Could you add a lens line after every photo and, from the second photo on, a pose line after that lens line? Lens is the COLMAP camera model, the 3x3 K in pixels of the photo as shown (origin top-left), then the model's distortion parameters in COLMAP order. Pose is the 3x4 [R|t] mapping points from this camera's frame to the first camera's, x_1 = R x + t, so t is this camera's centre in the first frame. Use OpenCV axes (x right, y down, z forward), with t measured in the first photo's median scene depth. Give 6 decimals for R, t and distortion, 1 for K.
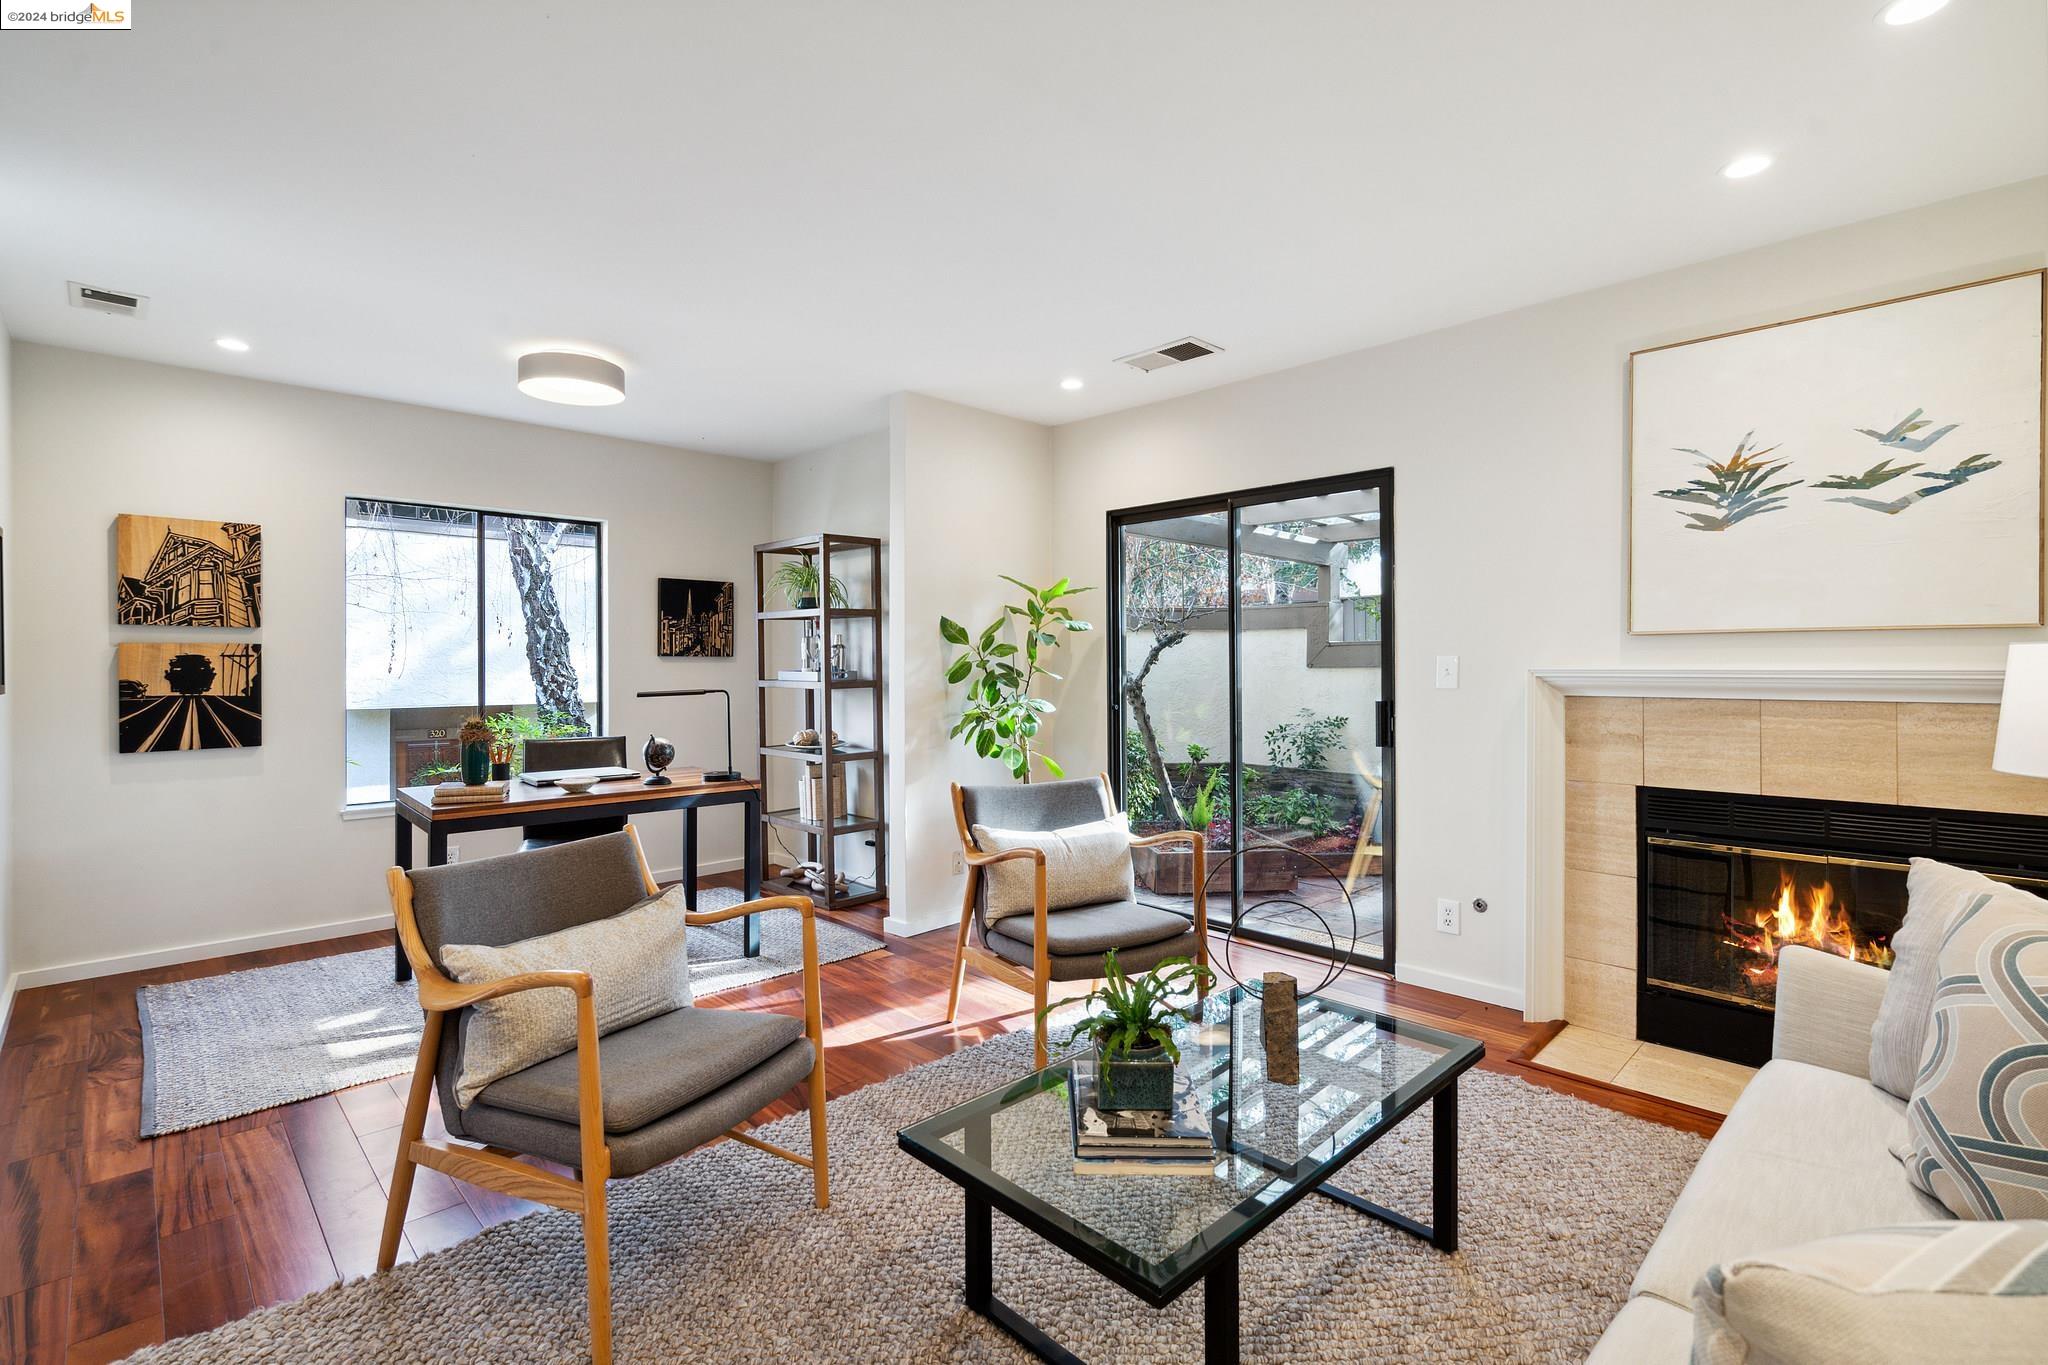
lens RADIAL K [[928.9, 0, 1025.0], [0, 928.9, 667.7], [0, 0, 1]] dist [-0.009834, 0.002117]
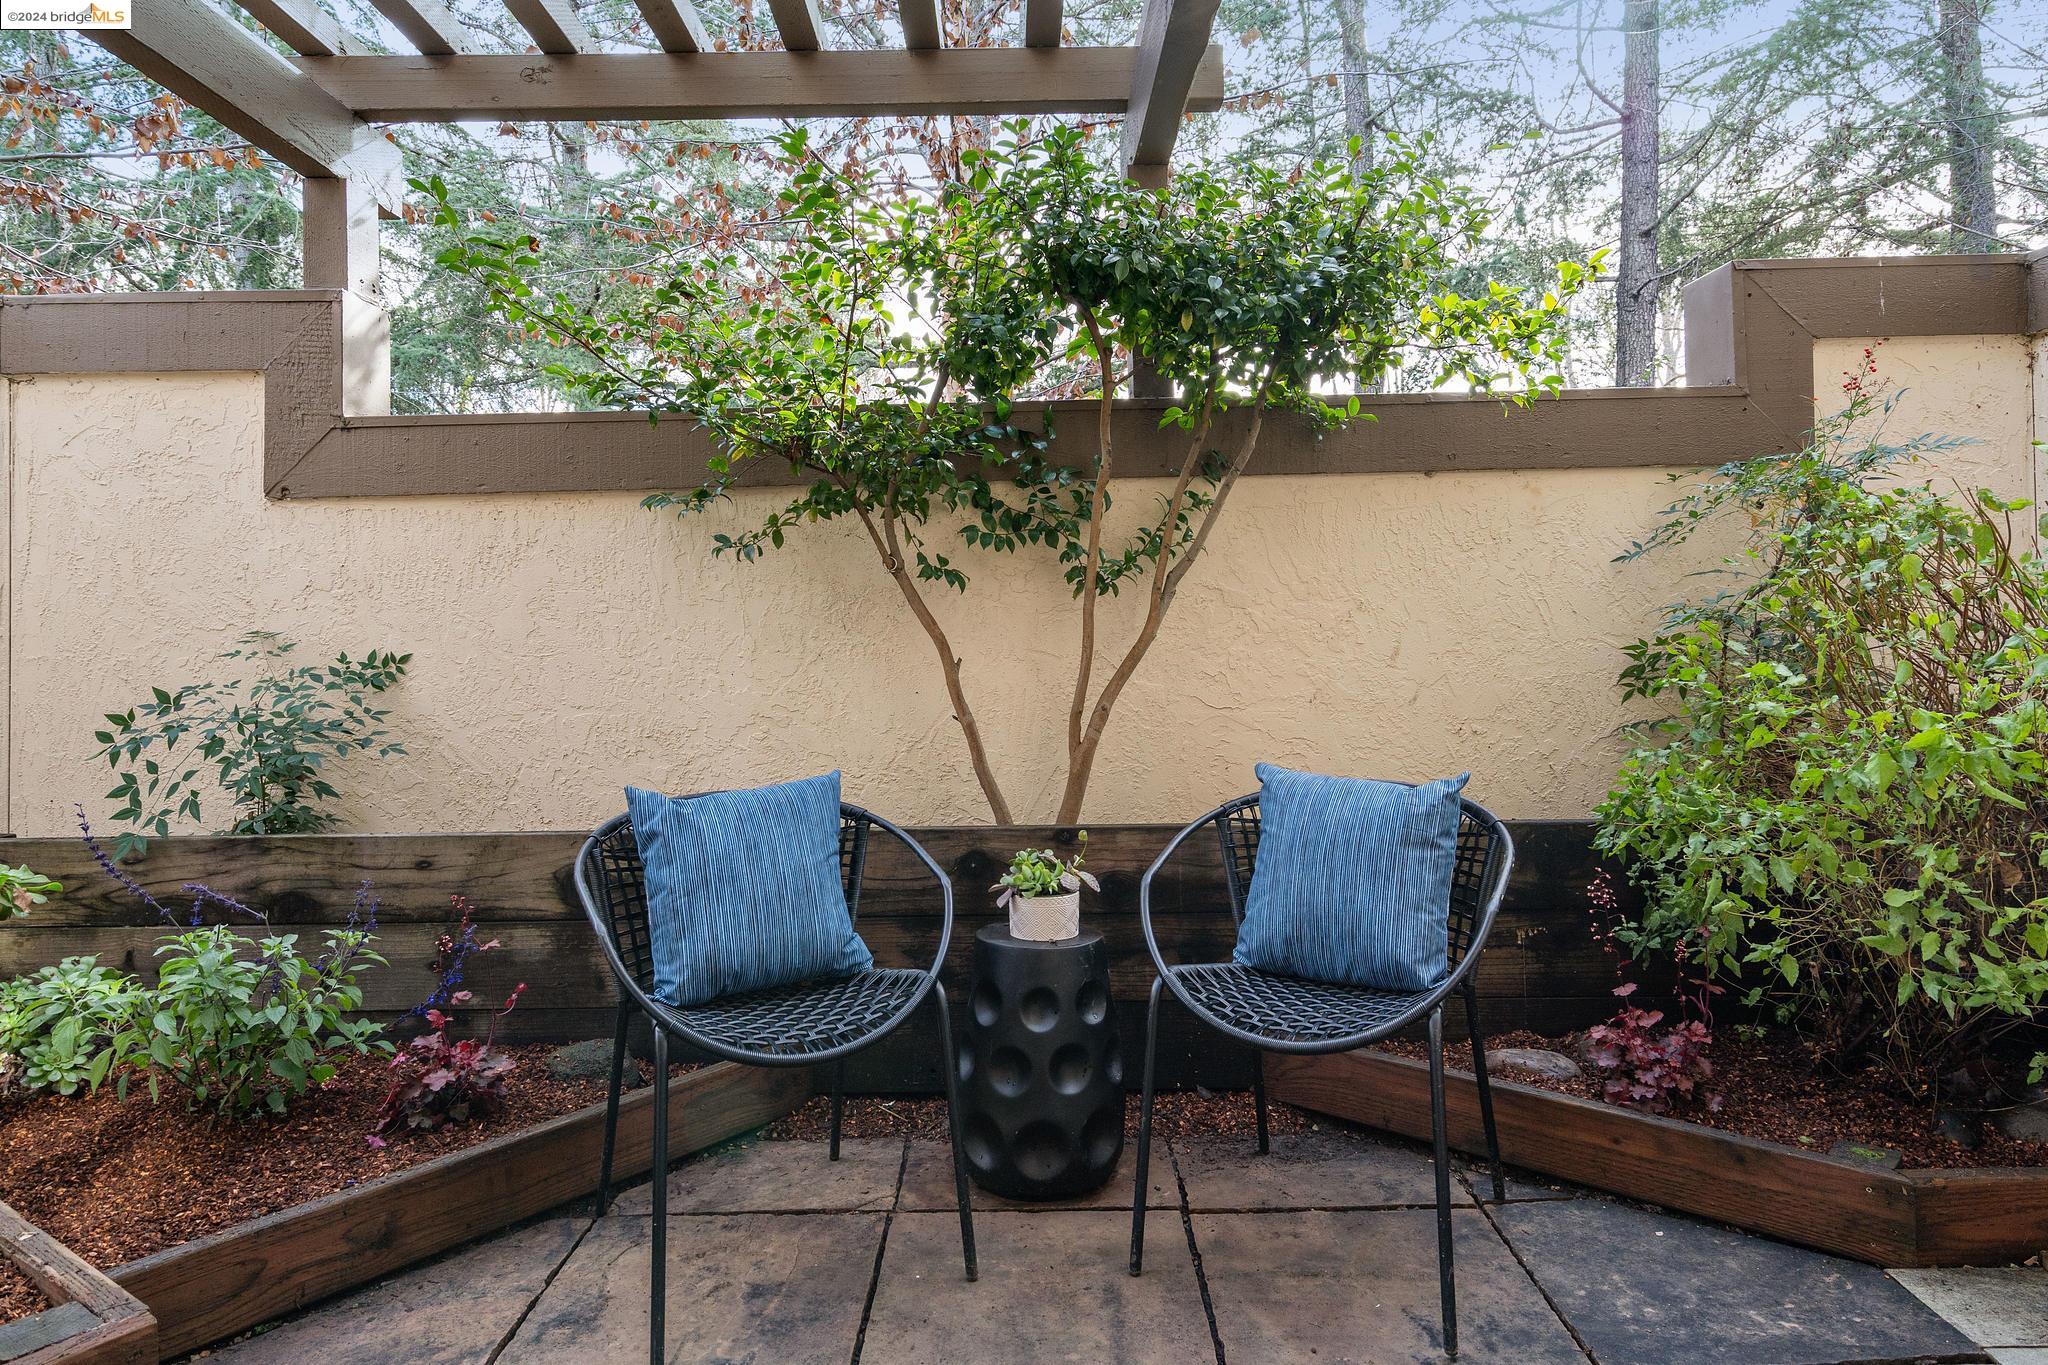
lens RADIAL K [[1225.1, 0, 1001.6], [0, 1225.1, 607.8], [0, 0, 1]] dist [0.007560, 0.000509]
pose [[0.698159, -0.001072, 0.715942, 0.362056], [0.016844, 0.999747, -0.014928, 0.091411], [-0.715744, 0.022481, 0.698001, 1.075289]]
